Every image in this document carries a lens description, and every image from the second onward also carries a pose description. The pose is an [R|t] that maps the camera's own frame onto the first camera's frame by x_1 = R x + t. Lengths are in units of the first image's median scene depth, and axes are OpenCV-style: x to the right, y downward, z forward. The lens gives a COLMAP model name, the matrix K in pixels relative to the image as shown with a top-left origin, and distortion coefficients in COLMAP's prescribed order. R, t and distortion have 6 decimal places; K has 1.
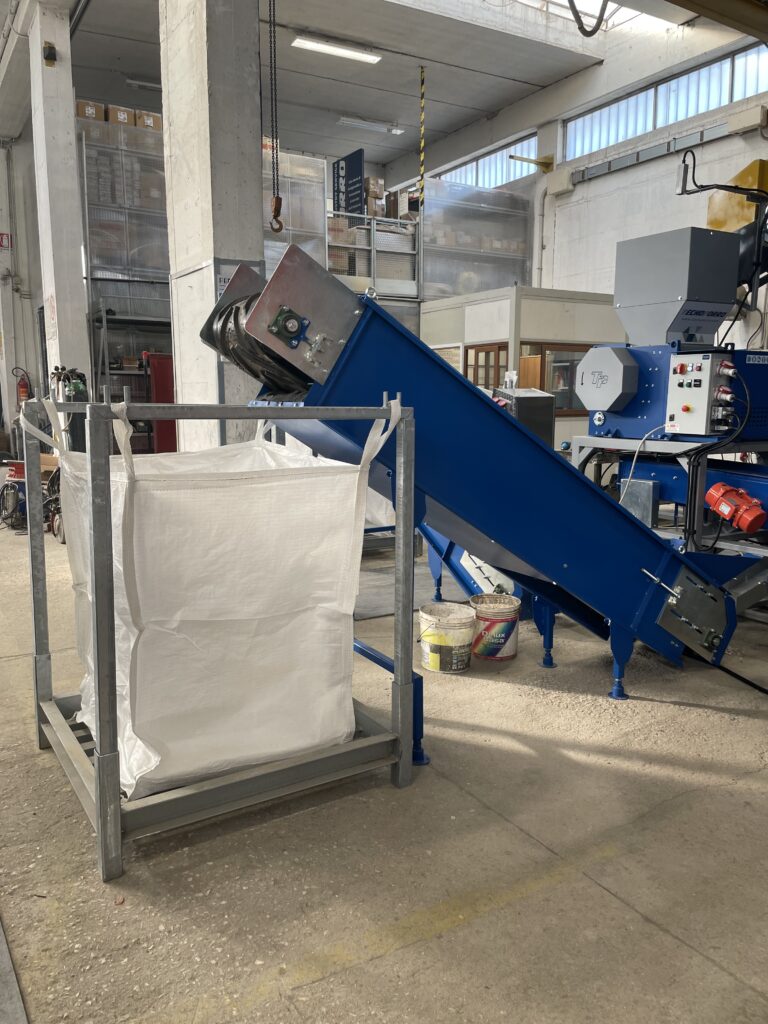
lens RADIAL K [[784.2, 0, 391.8], [0, 784.2, 514.1], [0, 0, 1]] dist [0.084648, -0.116999]
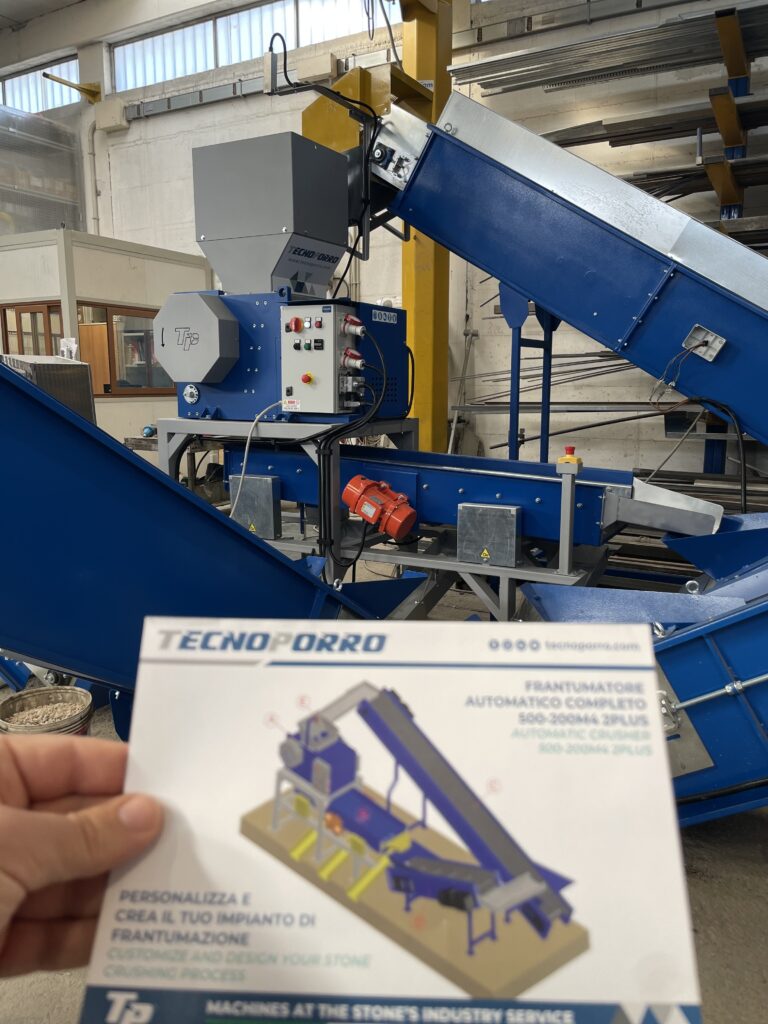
lens RADIAL K [[784.2, 0, 391.8], [0, 784.2, 514.1], [0, 0, 1]] dist [0.084648, -0.116999]
pose [[0.871150, -0.084663, 0.483663, 0.055787], [0.075049, 0.996407, 0.039243, -0.022691], [-0.485248, 0.002112, 0.874374, 0.245310]]
